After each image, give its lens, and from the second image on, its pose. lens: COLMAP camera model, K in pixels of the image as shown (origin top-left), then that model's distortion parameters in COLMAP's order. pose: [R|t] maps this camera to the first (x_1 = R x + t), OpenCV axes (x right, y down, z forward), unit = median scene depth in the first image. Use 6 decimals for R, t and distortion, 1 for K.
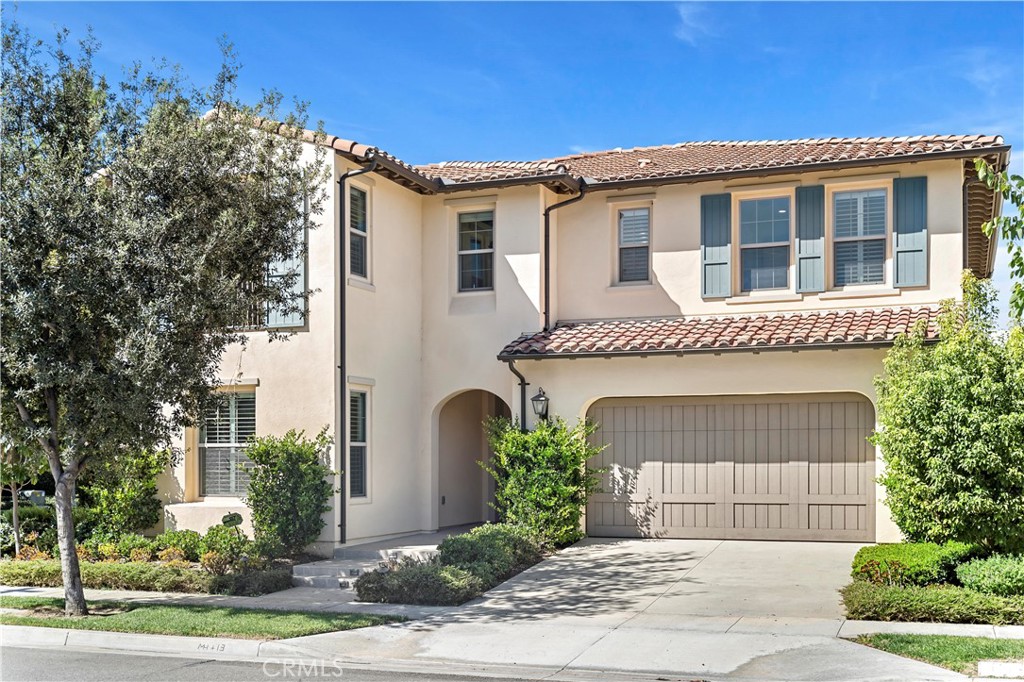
lens RADIAL K [[1148.2, 0, 509.9], [0, 1148.2, 454.8], [0, 0, 1]] dist [0.006898, 0.004999]
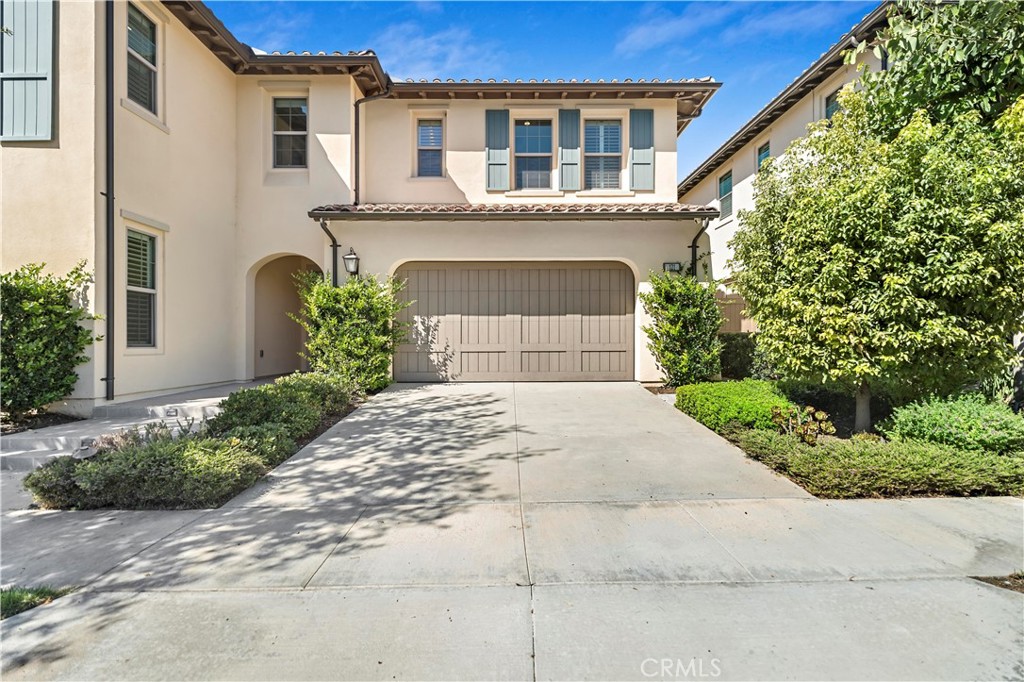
lens RADIAL K [[467.3, 0, 512.0], [0, 467.3, 341.0], [0, 0, 1]] dist [0.004094, 0.000298]
pose [[0.932330, 0.002359, 0.361600, 0.008390], [-0.001590, 0.999996, -0.002425, 0.031844], [-0.361604, 0.001686, 0.932330, 0.535997]]
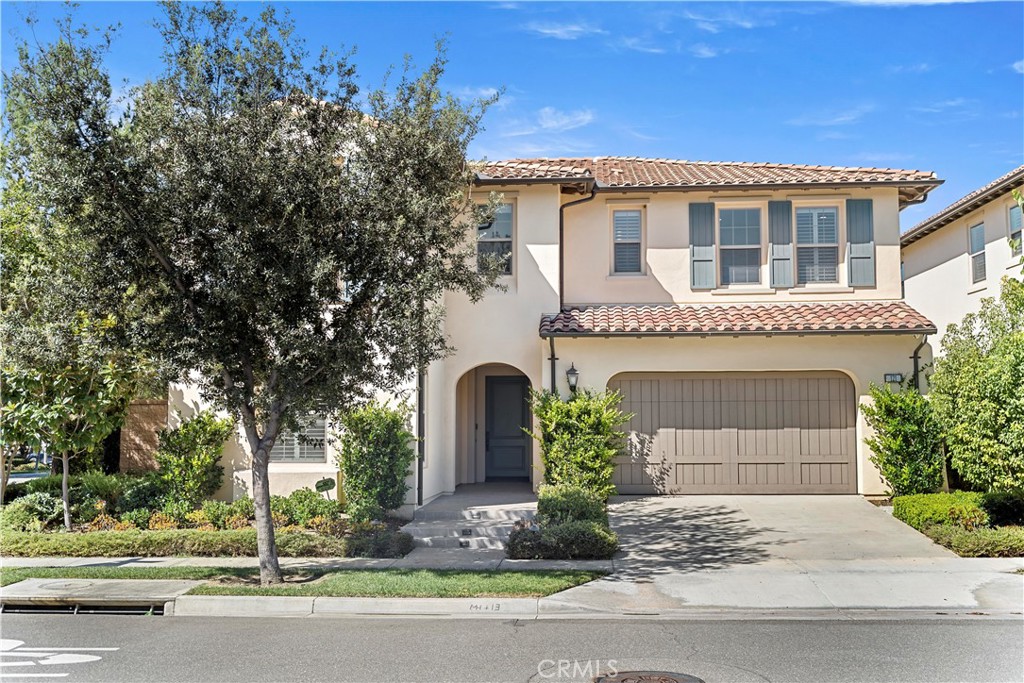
lens RADIAL K [[1014.1, 0, 515.0], [0, 1014.1, 354.0], [0, 0, 1]] dist [-0.000156, -0.002463]
pose [[0.958829, 0.019078, 0.283342, -0.314166], [0.000196, 0.997696, -0.067841, 0.000813], [-0.283984, 0.065104, 0.956616, 0.063442]]
